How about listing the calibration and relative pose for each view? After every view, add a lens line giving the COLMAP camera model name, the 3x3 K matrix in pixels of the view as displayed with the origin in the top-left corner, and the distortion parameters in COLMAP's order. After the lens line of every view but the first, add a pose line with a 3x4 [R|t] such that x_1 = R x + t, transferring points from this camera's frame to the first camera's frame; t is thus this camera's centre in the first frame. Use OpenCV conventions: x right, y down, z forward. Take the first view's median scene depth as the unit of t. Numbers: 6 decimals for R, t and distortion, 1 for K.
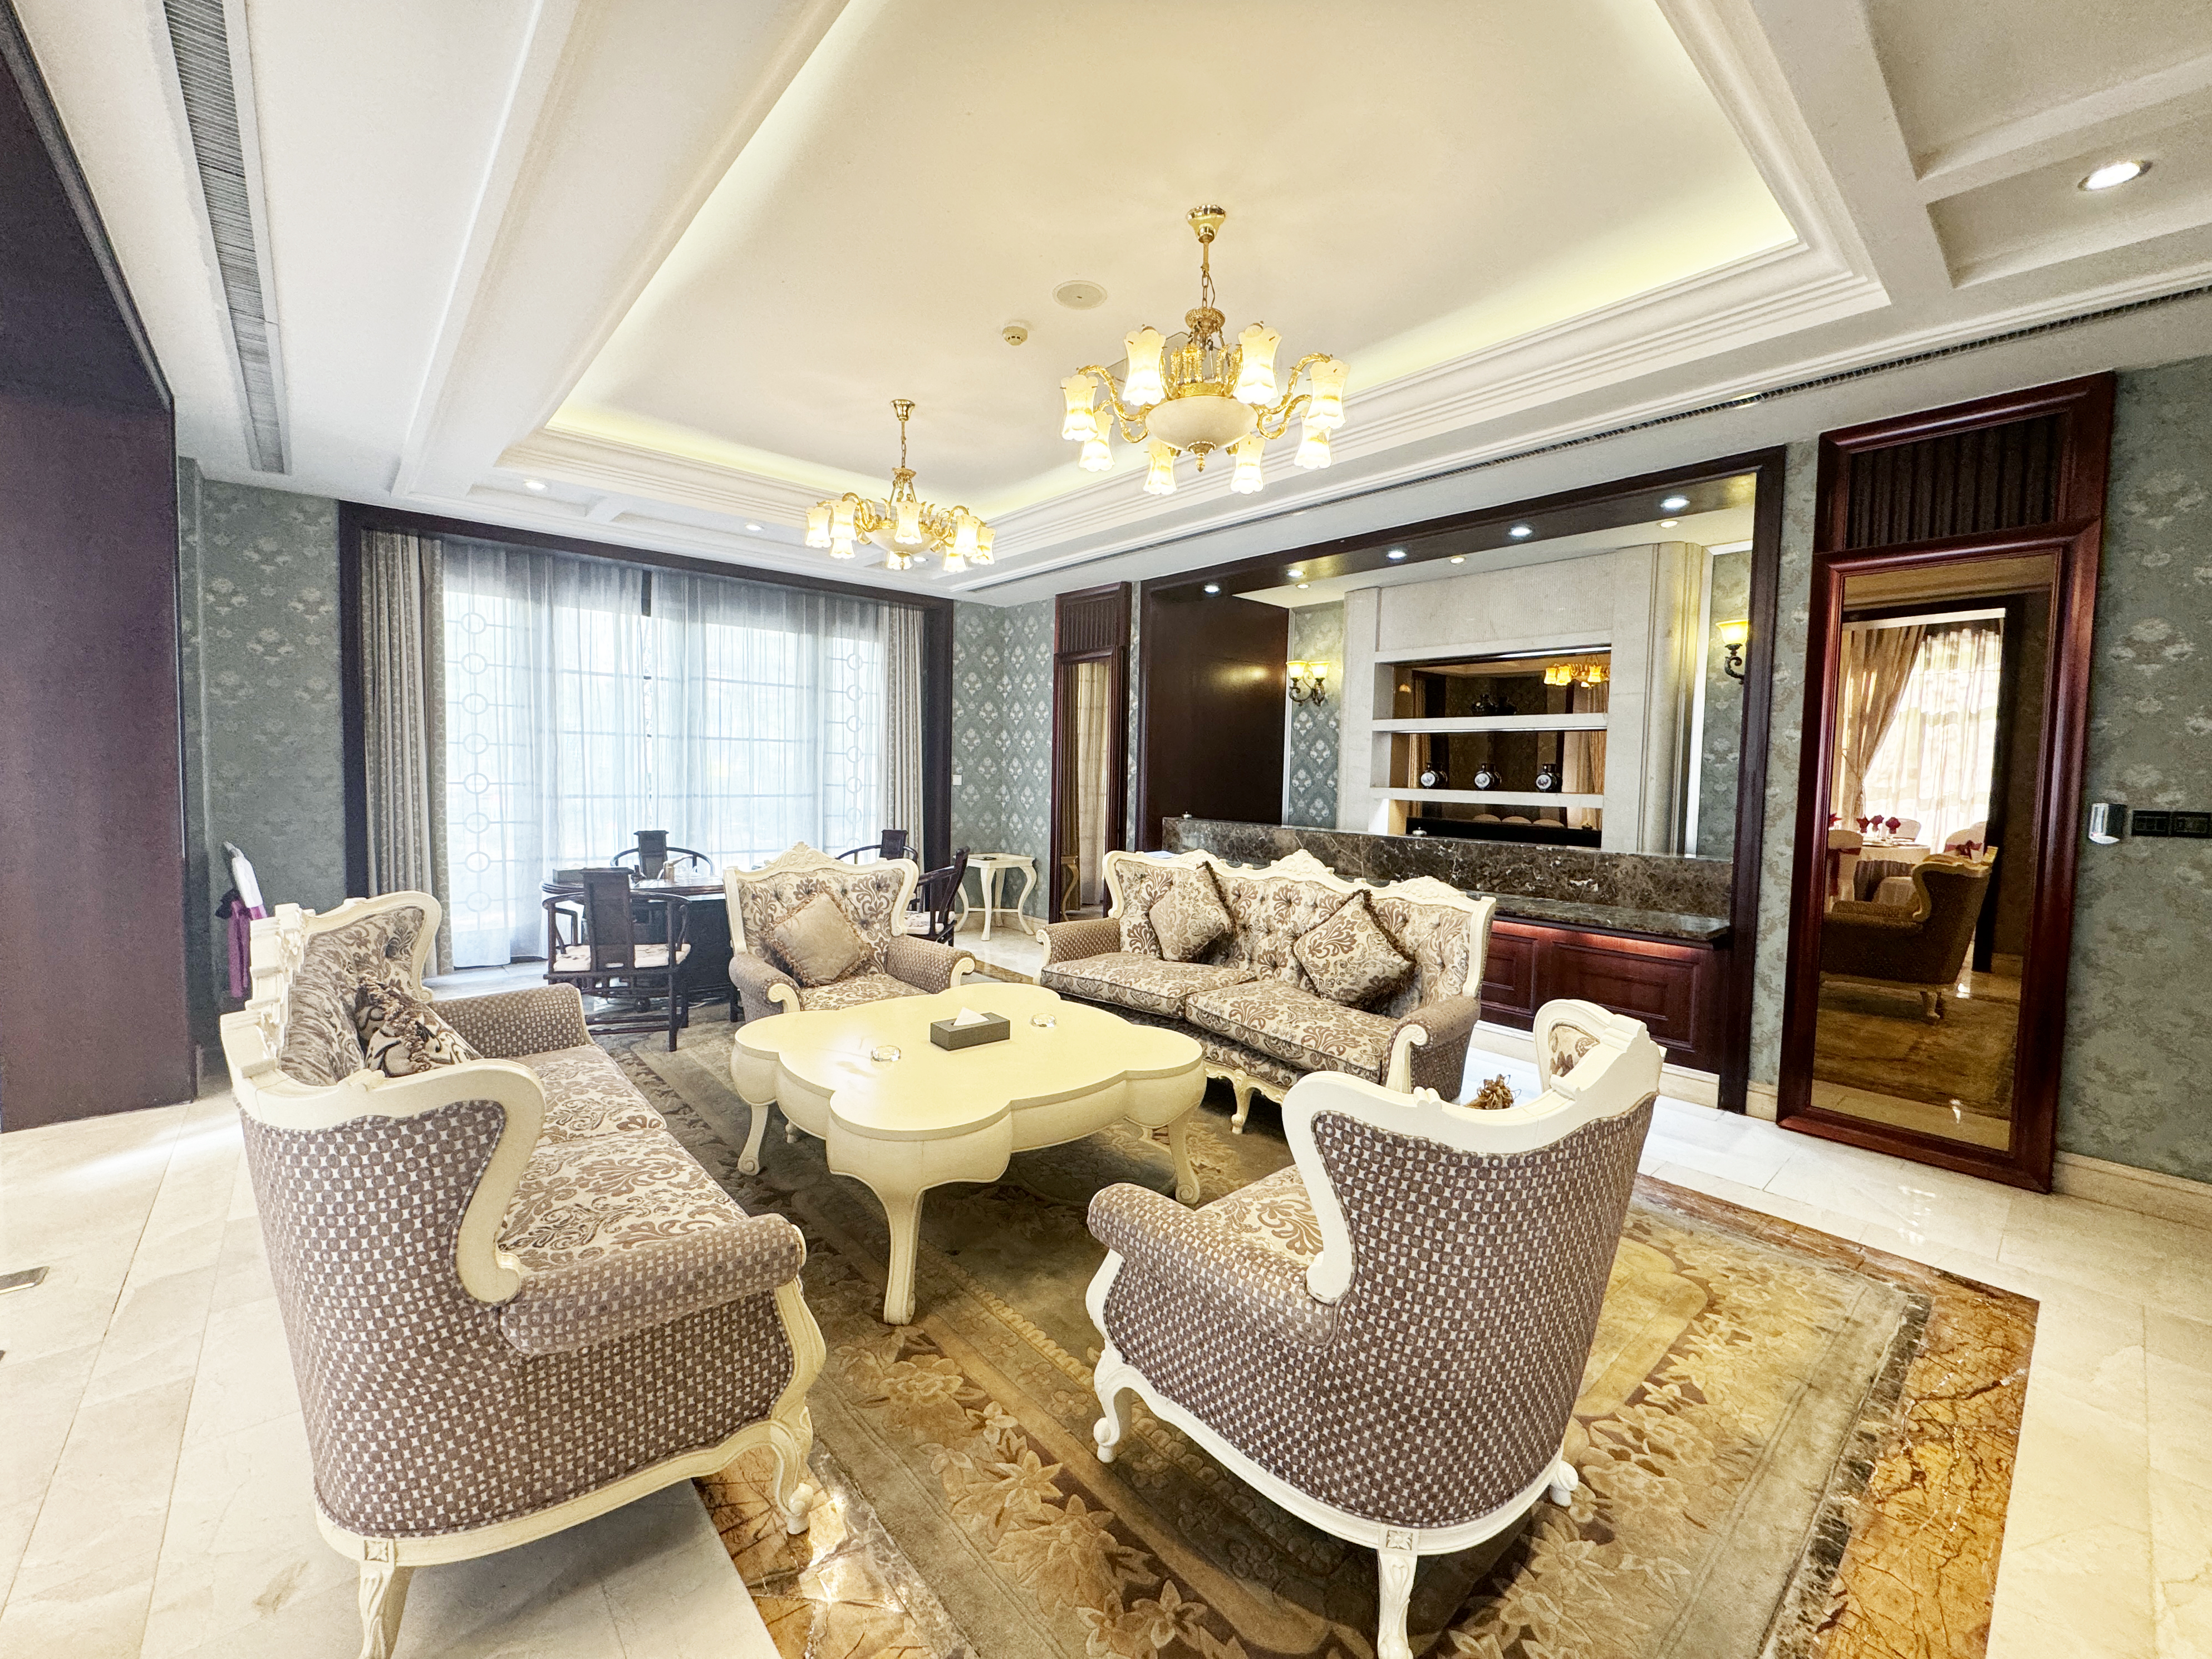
lens RADIAL K [[887.3, 0, 1101.0], [0, 887.3, 819.7], [0, 0, 1]] dist [0.000003, -0.001020]
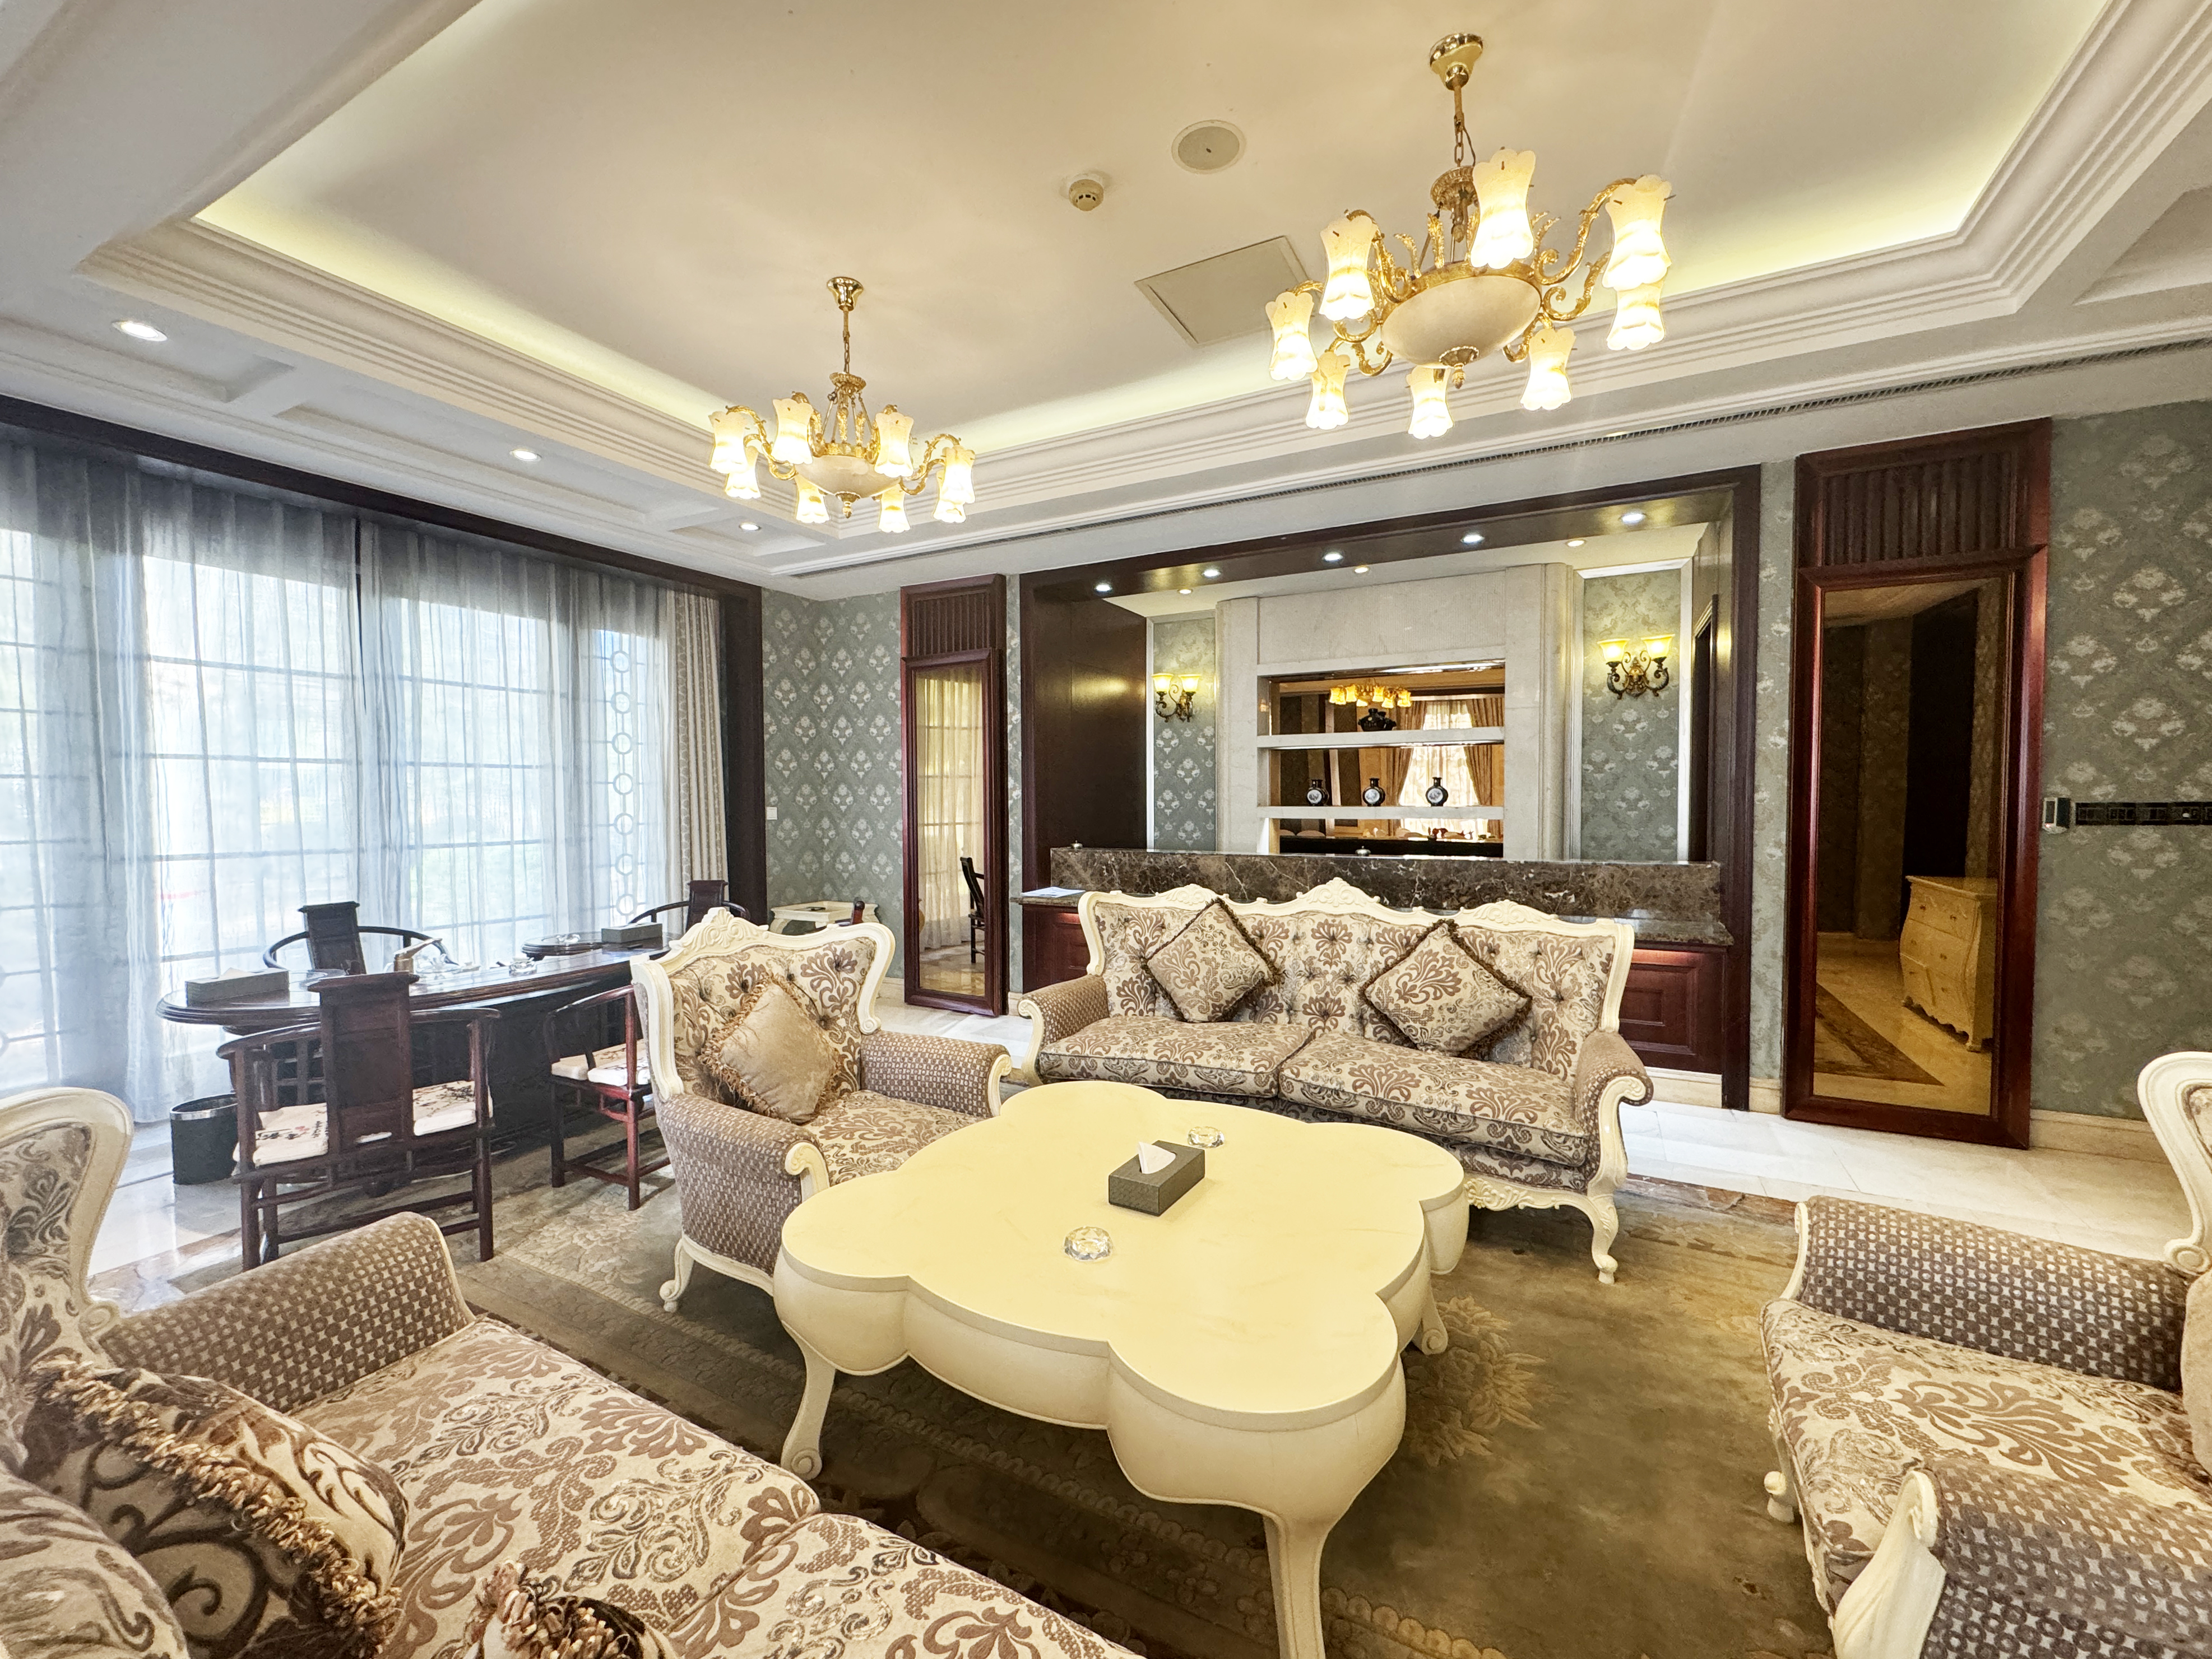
lens RADIAL K [[887.2, 0, 1108.1], [0, 887.2, 833.3], [0, 0, 1]] dist [0.000003, -0.001020]
pose [[0.935217, -0.039900, 0.351820, -0.283731], [0.044840, 0.998977, -0.005901, -0.014573], [-0.351224, 0.021295, 0.936049, 0.258466]]
